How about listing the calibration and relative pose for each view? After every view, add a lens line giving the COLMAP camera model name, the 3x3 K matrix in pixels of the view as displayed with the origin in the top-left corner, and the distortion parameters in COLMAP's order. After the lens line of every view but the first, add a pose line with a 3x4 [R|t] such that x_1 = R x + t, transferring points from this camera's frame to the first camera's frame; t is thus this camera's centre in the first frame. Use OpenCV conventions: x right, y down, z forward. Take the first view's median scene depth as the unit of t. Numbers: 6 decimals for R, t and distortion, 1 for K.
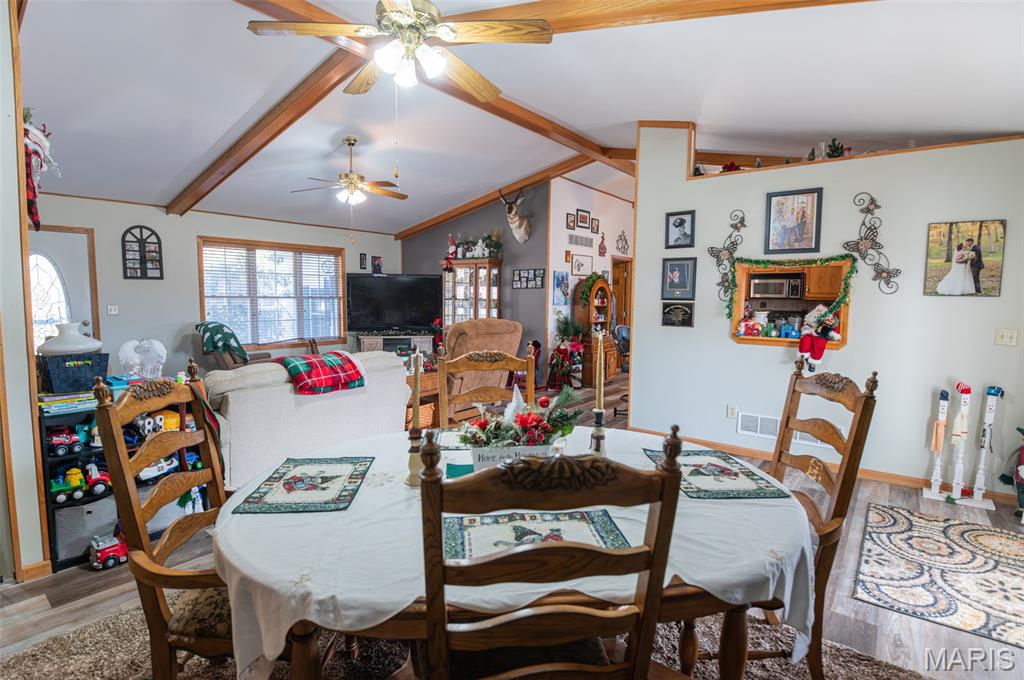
lens RADIAL K [[498.2, 0, 511.1], [0, 498.2, 338.9], [0, 0, 1]] dist [-0.021350, -0.007248]
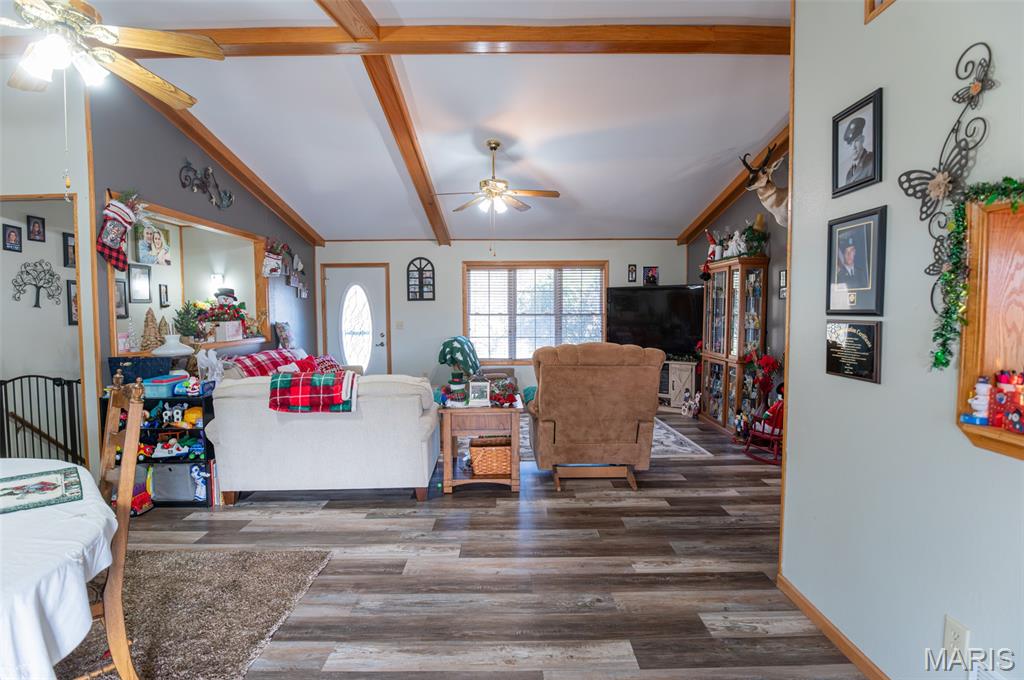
lens RADIAL K [[498.2, 0, 511.1], [0, 498.2, 338.9], [0, 0, 1]] dist [-0.021350, -0.007248]
pose [[0.625017, 0.030434, -0.780018, 0.359467], [-0.056679, 0.998372, -0.006462, -0.029689], [0.778551, 0.048249, 0.625724, 0.390248]]
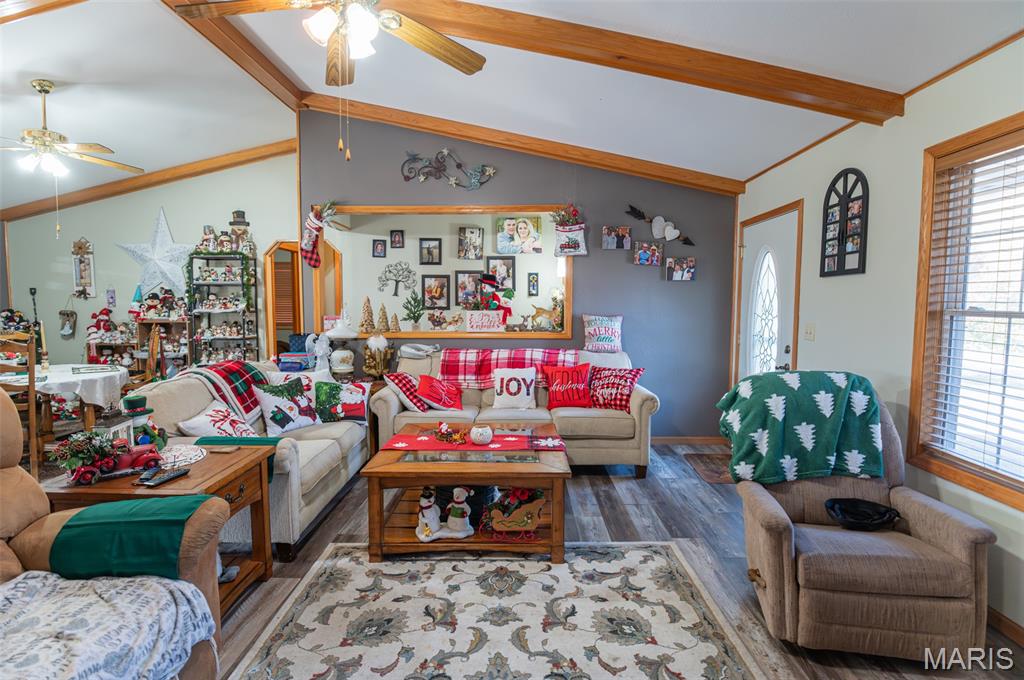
lens RADIAL K [[498.2, 0, 511.1], [0, 498.2, 338.9], [0, 0, 1]] dist [-0.021350, -0.007248]
pose [[-0.798939, 0.030880, -0.600619, -0.163740], [-0.063991, 0.988647, 0.135950, -0.101497], [0.597998, 0.147050, -0.787893, 1.178503]]
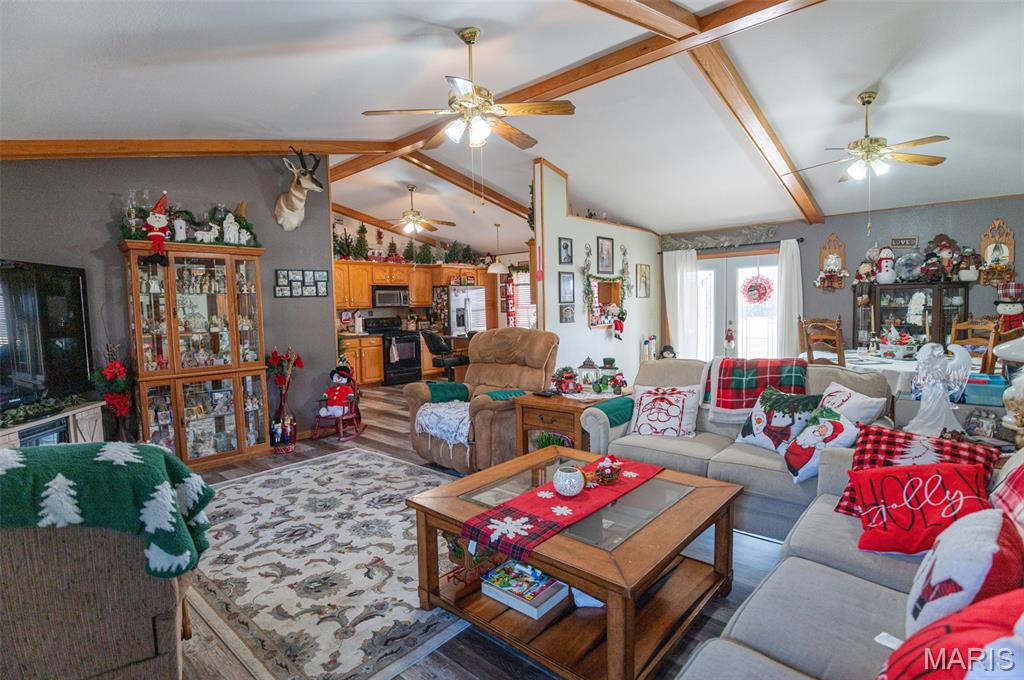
lens RADIAL K [[498.2, 0, 511.1], [0, 498.2, 338.9], [0, 0, 1]] dist [-0.021350, -0.007248]
pose [[0.067986, -0.076935, 0.994716, -0.773774], [0.113998, 0.991091, 0.068863, -0.068963], [-0.991152, 0.108714, 0.076150, 0.793918]]
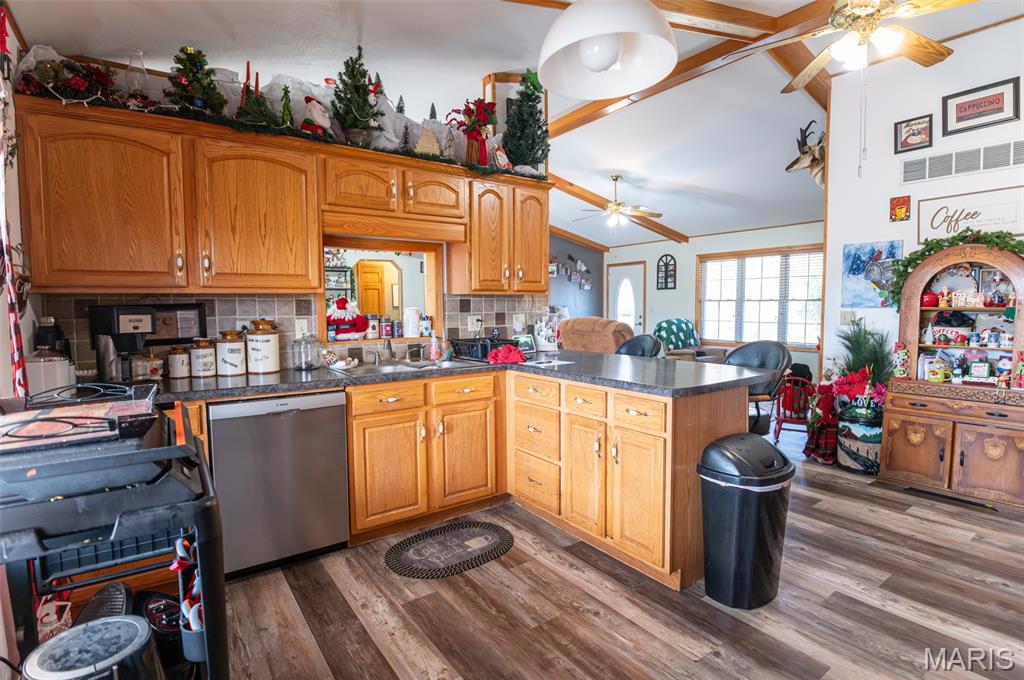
lens RADIAL K [[498.2, 0, 511.1], [0, 498.2, 338.9], [0, 0, 1]] dist [-0.021350, -0.007248]
pose [[-0.274890, 0.057847, -0.959734, 0.847467], [-0.078969, 0.993458, 0.082498, -0.057026], [0.958227, 0.098467, -0.268523, 0.945758]]
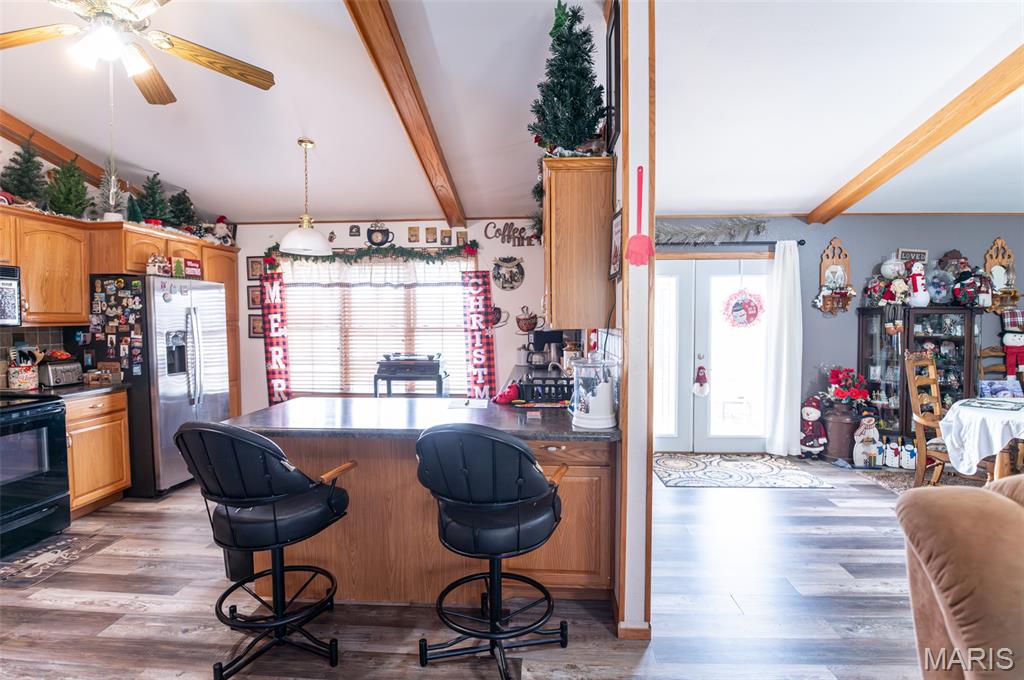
lens RADIAL K [[511.5, 0, 510.5], [0, 511.5, 339.5], [0, 0, 1]] dist [-0.021741, -0.006628]
pose [[-0.571496, -0.041954, 0.819532, -0.037565], [0.071855, 0.992298, 0.100905, -0.098849], [-0.817453, 0.116554, -0.564079, 1.074996]]
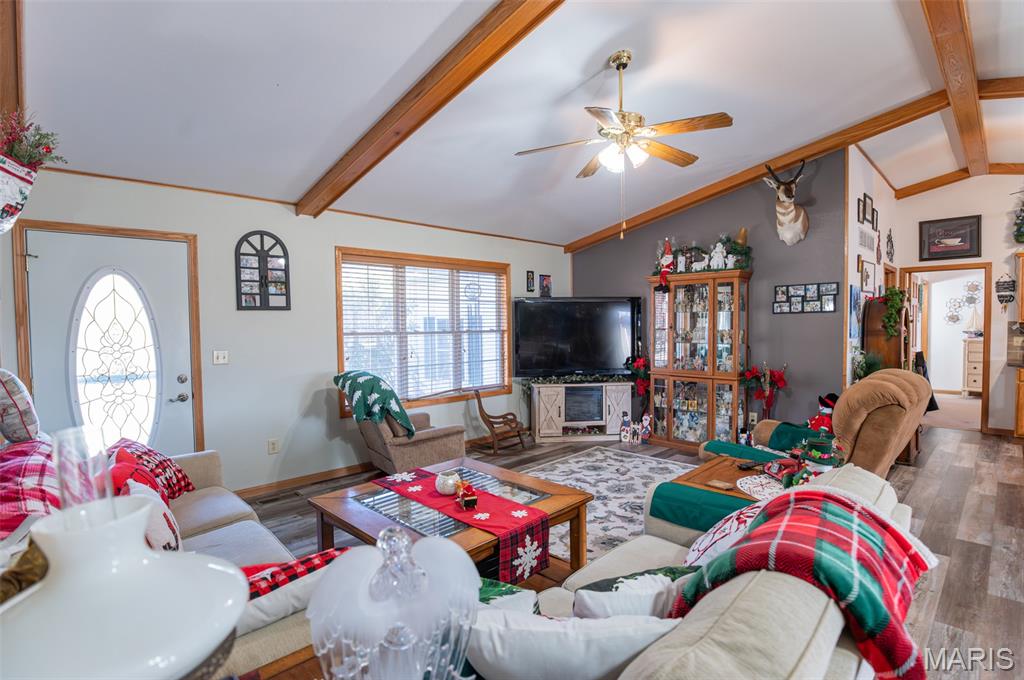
lens RADIAL K [[498.2, 0, 511.1], [0, 498.2, 338.9], [0, 0, 1]] dist [-0.021350, -0.007248]
pose [[0.991447, -0.015362, -0.129606, -0.318538], [0.008202, 0.998419, -0.055602, -0.040800], [0.130255, 0.054063, 0.990005, 0.366543]]
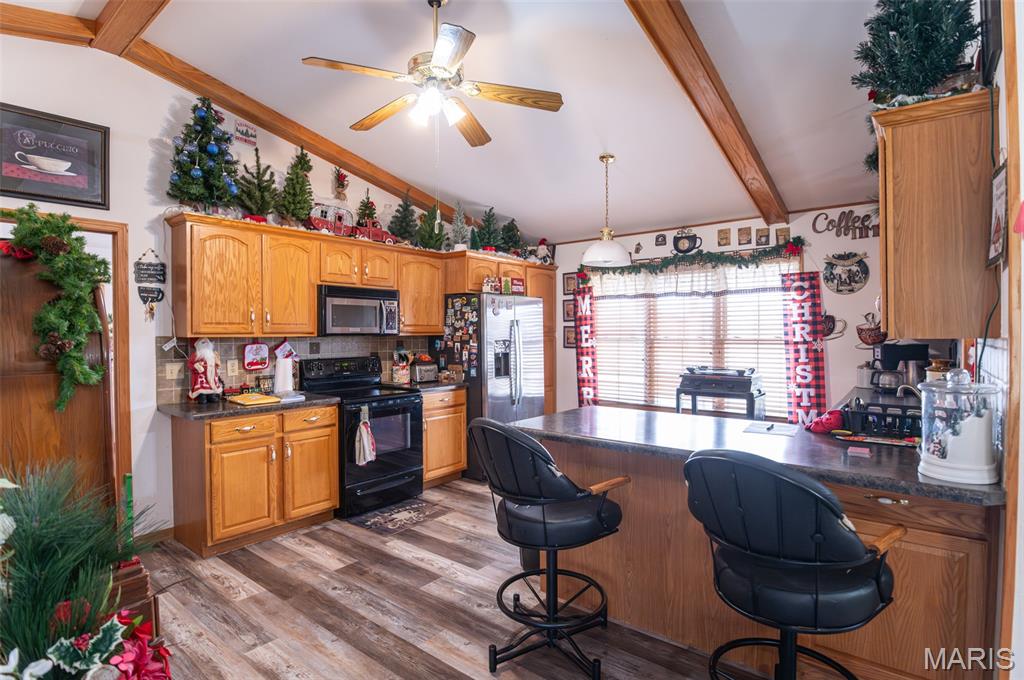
lens RADIAL K [[511.5, 0, 510.5], [0, 511.5, 339.5], [0, 0, 1]] dist [-0.021741, -0.006628]
pose [[0.008859, -0.022088, 0.999717, -0.022079], [0.095388, 0.995216, 0.021144, -0.090808], [-0.995401, 0.095174, 0.010923, 1.036524]]
